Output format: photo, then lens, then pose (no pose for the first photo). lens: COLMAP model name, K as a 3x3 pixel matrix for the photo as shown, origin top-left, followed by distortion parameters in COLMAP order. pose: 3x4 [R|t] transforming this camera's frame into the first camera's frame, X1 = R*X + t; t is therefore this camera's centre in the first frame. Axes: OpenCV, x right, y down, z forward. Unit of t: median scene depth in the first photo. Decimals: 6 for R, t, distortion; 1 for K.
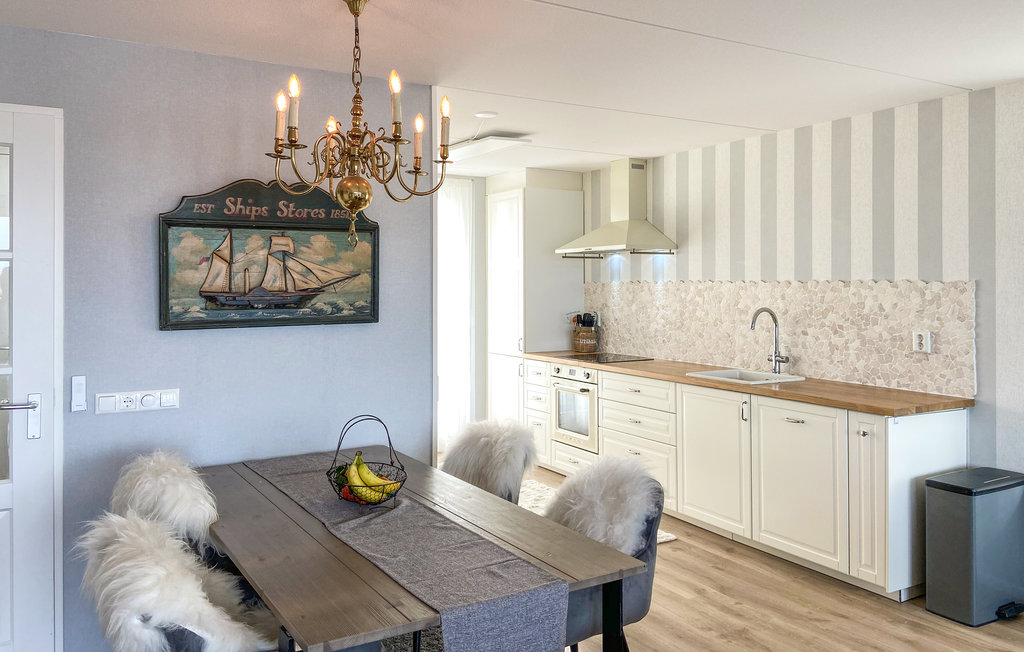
lens RADIAL K [[797.7, 0, 510.4], [0, 797.7, 271.4], [0, 0, 1]] dist [0.082159, -0.004565]
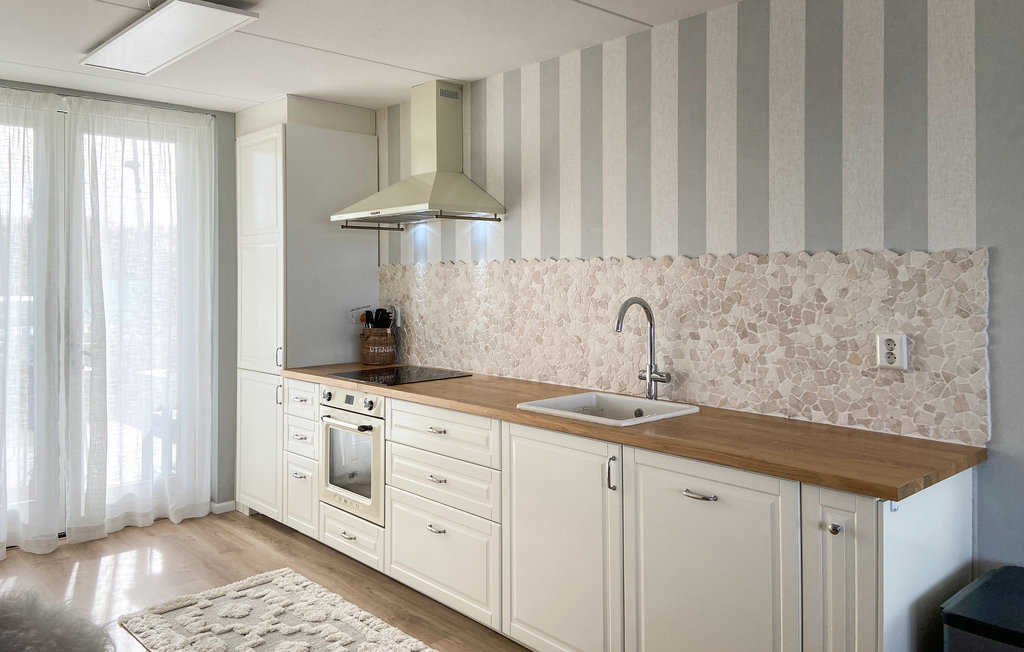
lens RADIAL K [[797.7, 0, 510.4], [0, 797.7, 271.4], [0, 0, 1]] dist [0.082159, -0.004565]
pose [[0.979360, -0.002562, 0.202107, 0.087431], [0.000728, 0.999958, 0.009149, 0.017930], [-0.202122, -0.008813, 0.979321, 0.387827]]
